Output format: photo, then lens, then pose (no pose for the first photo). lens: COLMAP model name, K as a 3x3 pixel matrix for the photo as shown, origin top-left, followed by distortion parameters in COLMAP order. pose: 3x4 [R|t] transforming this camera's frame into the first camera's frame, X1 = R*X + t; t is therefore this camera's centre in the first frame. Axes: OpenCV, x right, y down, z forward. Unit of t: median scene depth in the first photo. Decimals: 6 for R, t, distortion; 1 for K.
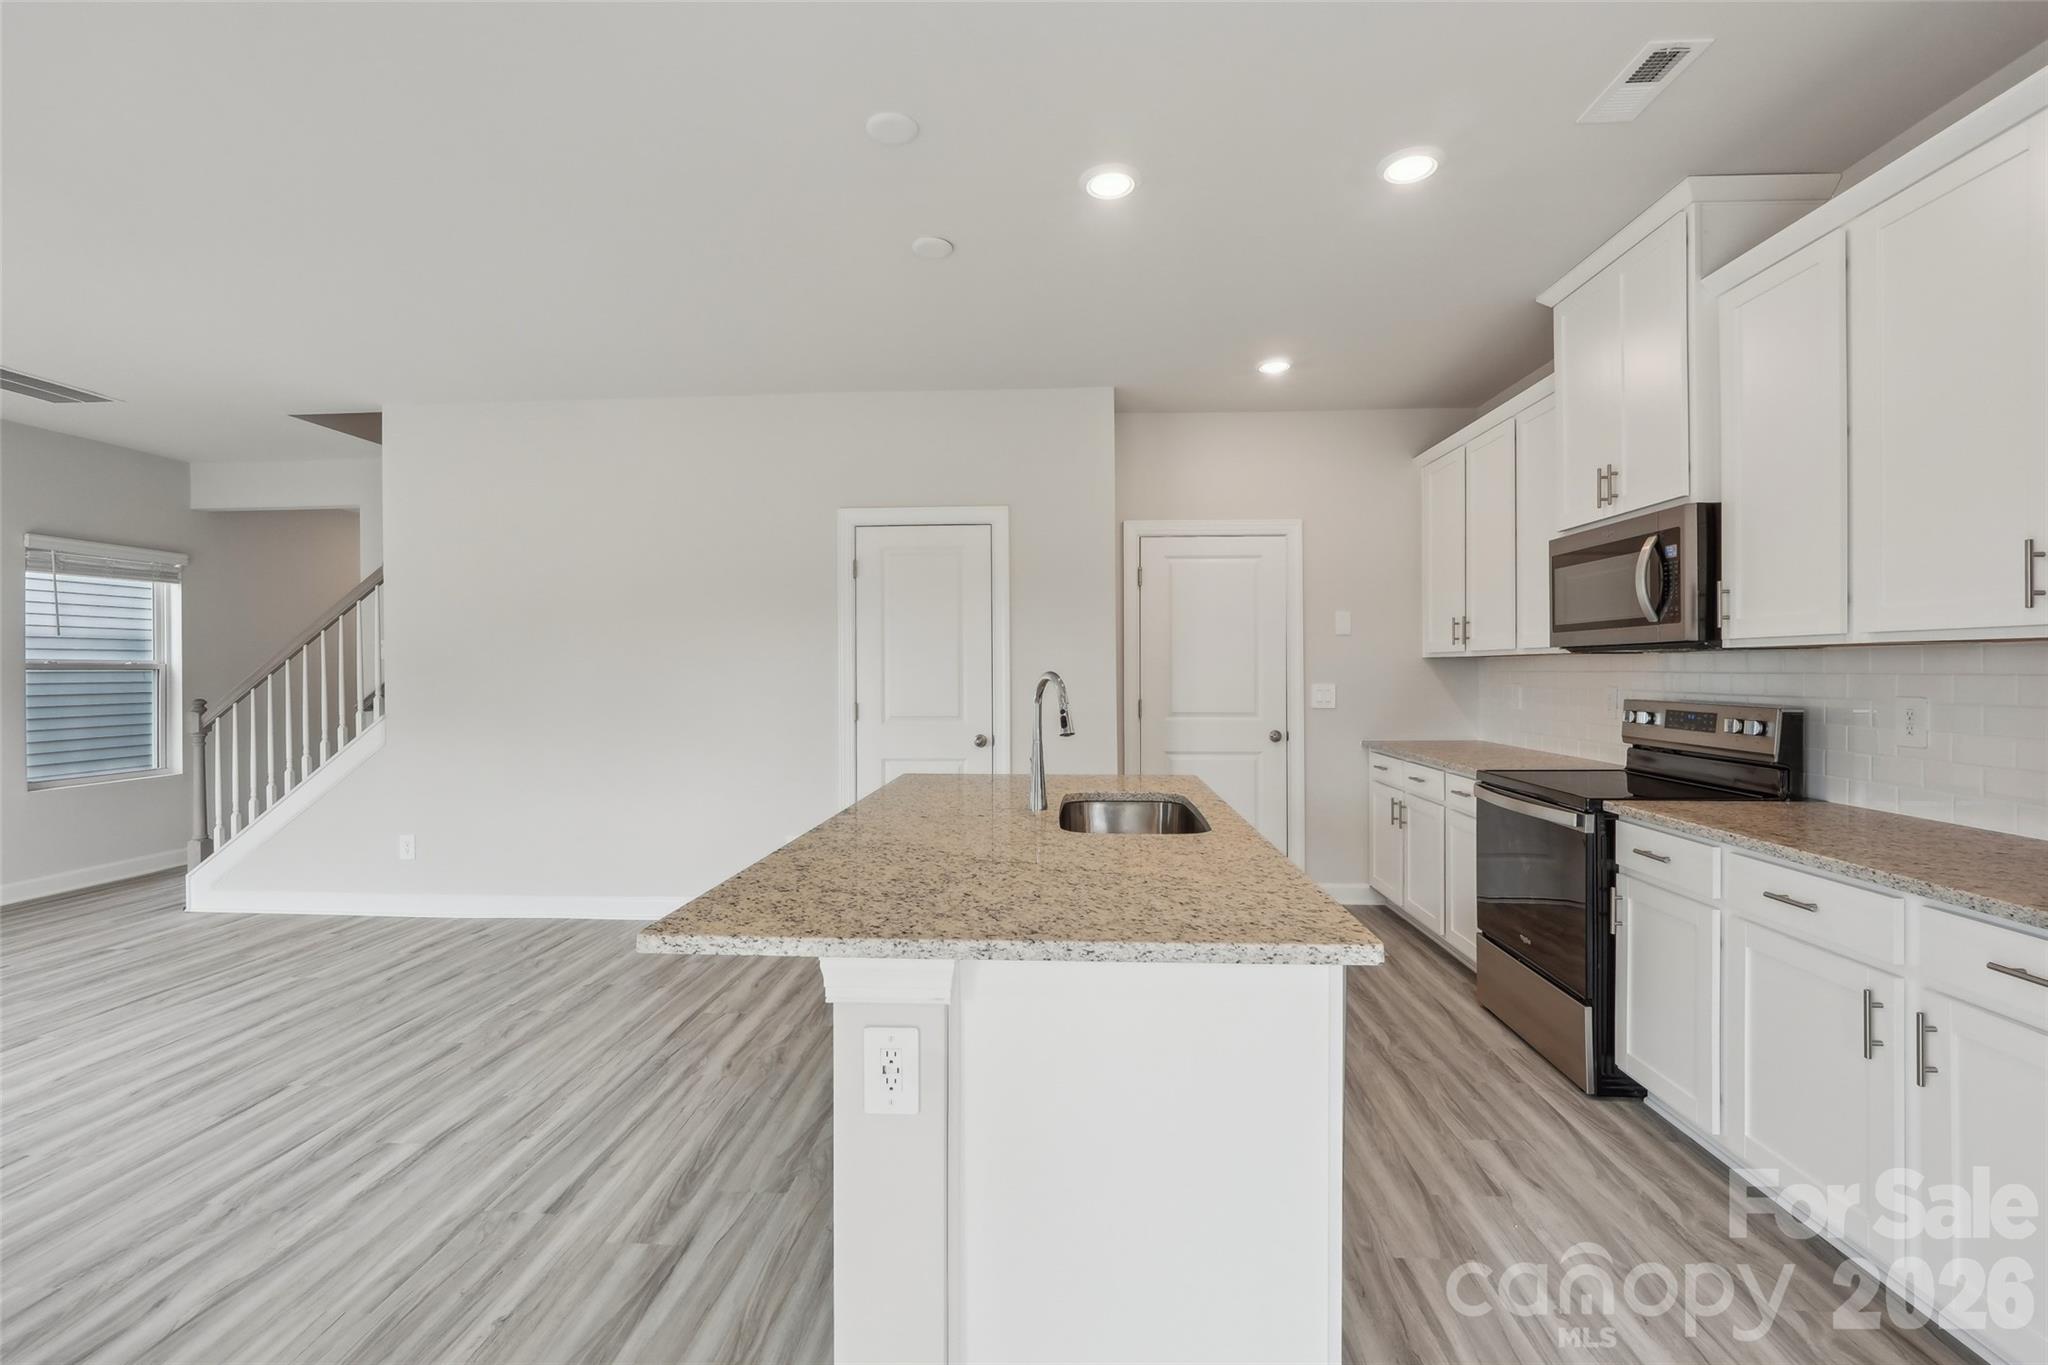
lens RADIAL K [[883.6, 0, 1025.7], [0, 883.6, 672.3], [0, 0, 1]] dist [0.000101, -0.000079]
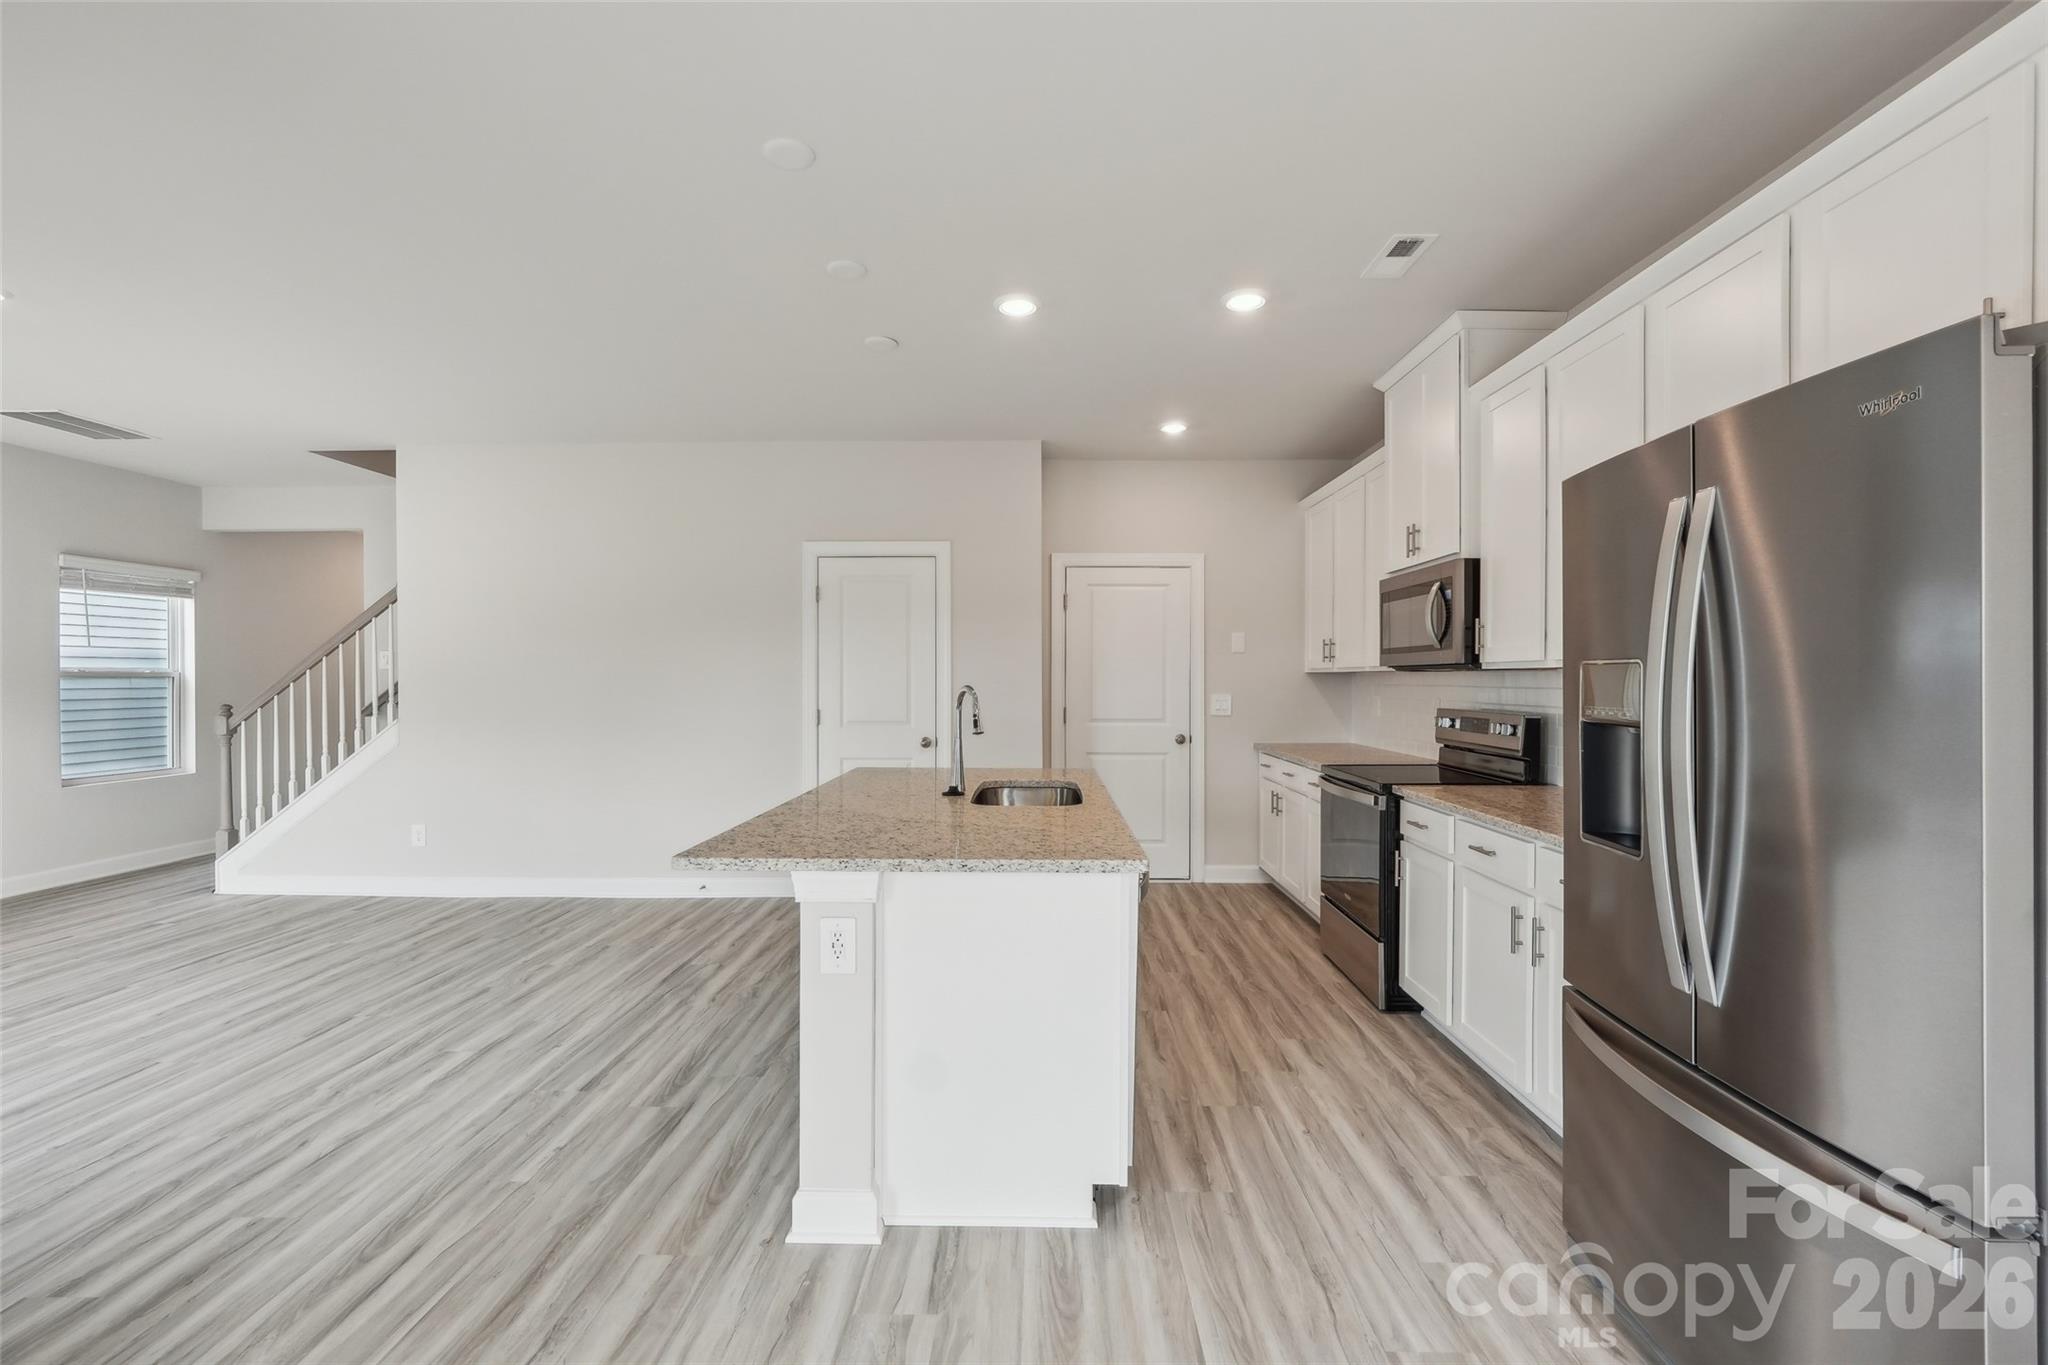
lens RADIAL K [[884.5, 0, 1024.0], [0, 884.5, 682.5], [0, 0, 1]] dist [-0.000247, 0.000060]
pose [[0.999300, 0.004175, 0.037186, 0.054815], [-0.004249, 0.999989, 0.001923, -0.006597], [-0.037178, -0.002080, 0.999306, -0.268246]]
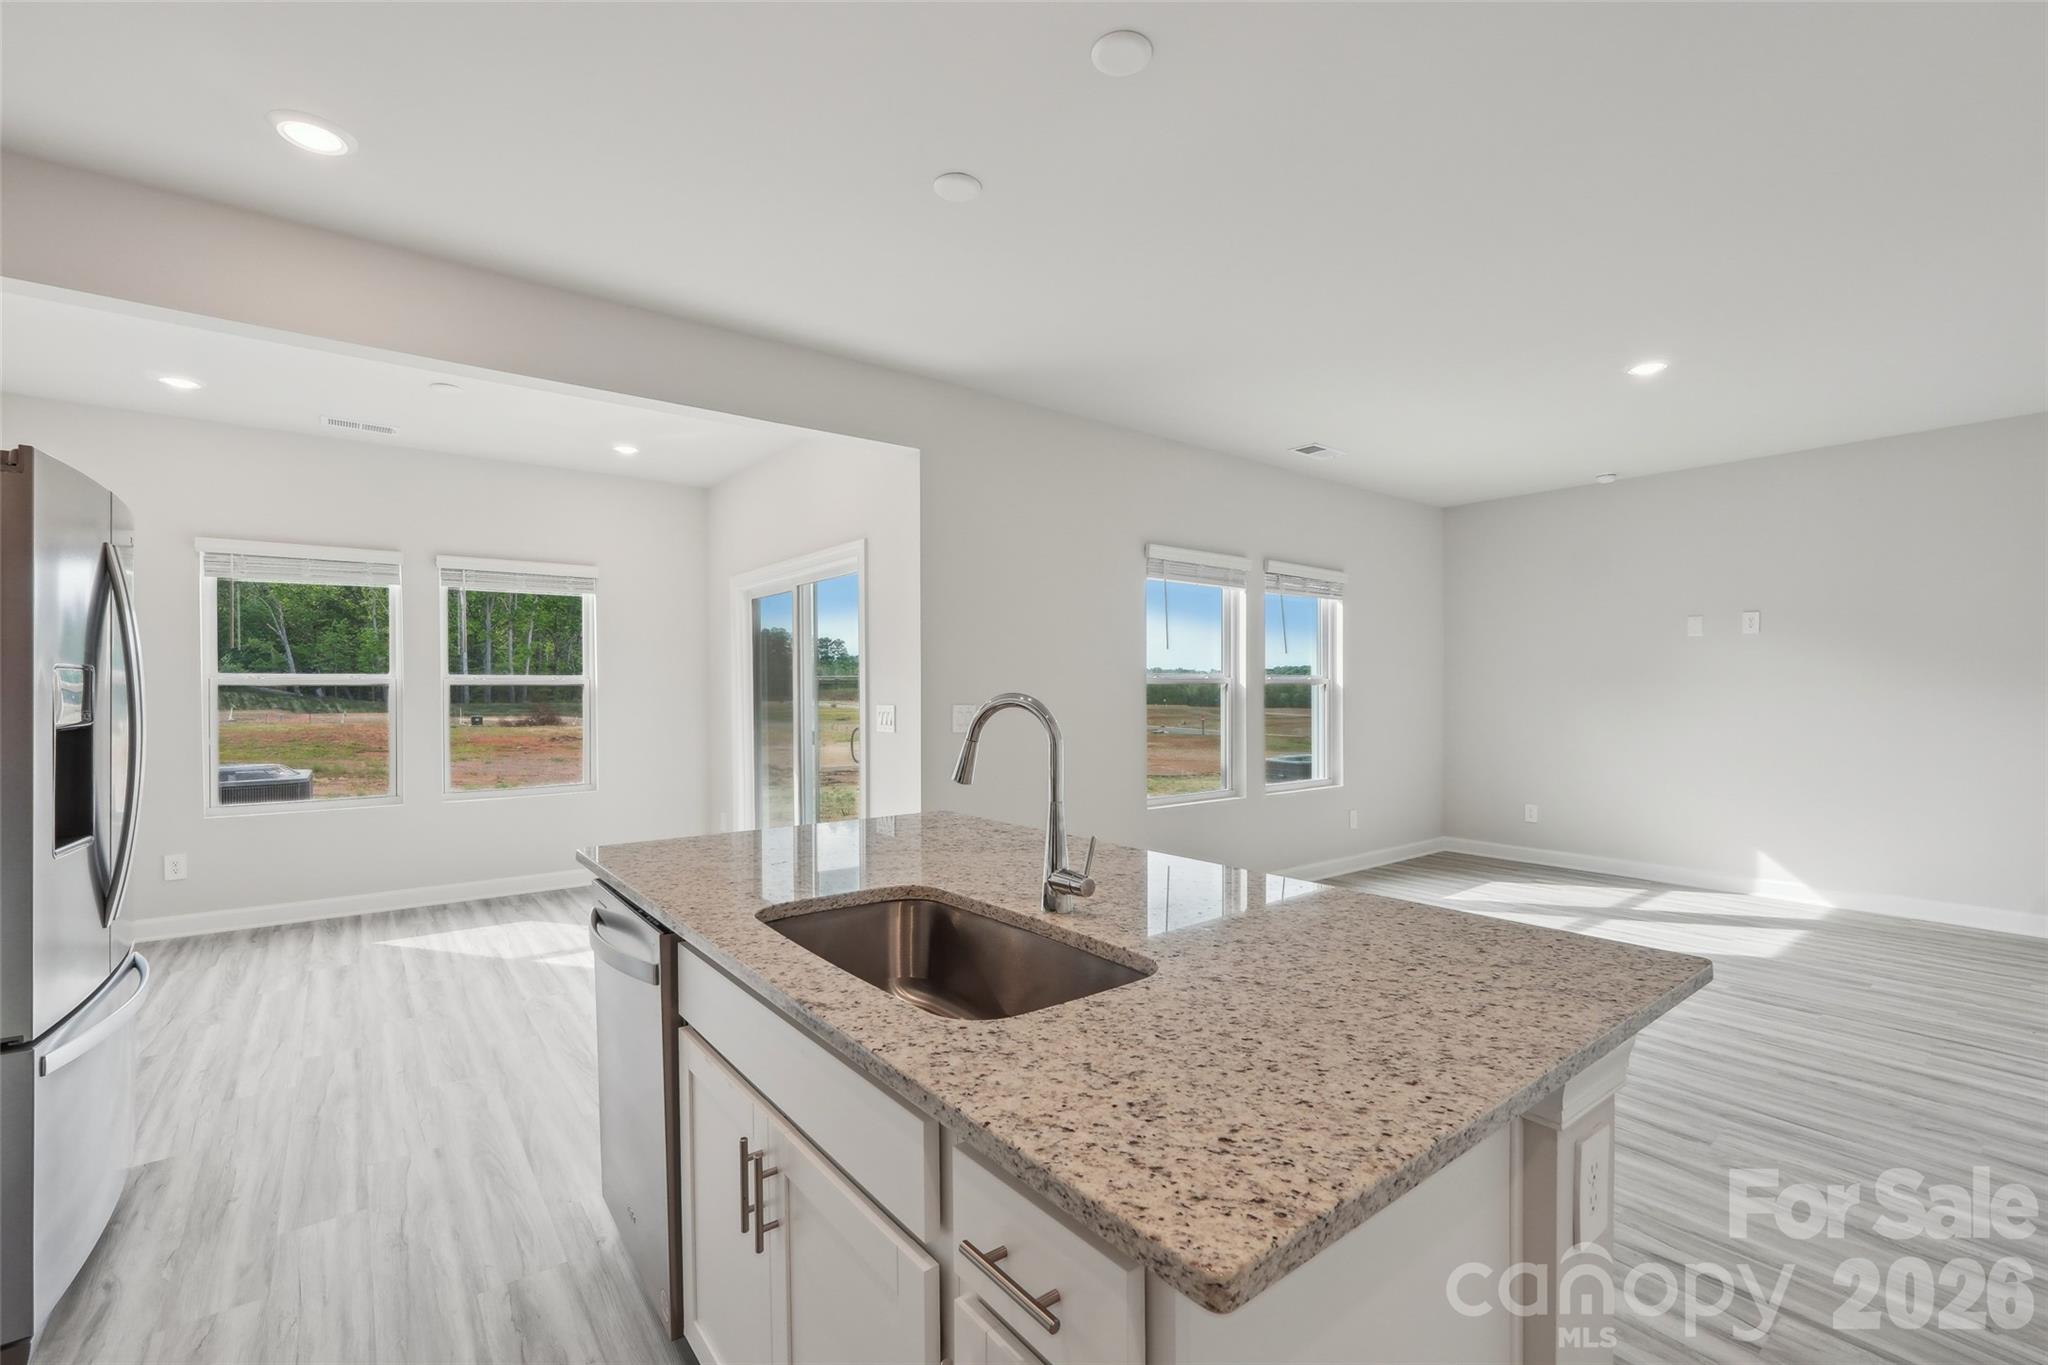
lens RADIAL K [[884.5, 0, 1024.0], [0, 884.5, 682.5], [0, 0, 1]] dist [-0.000247, 0.000060]
pose [[-0.752291, 0.004476, -0.658816, 0.407190], [0.004480, 0.999989, 0.001678, -0.009737], [0.658816, -0.001690, -0.752302, 1.317604]]
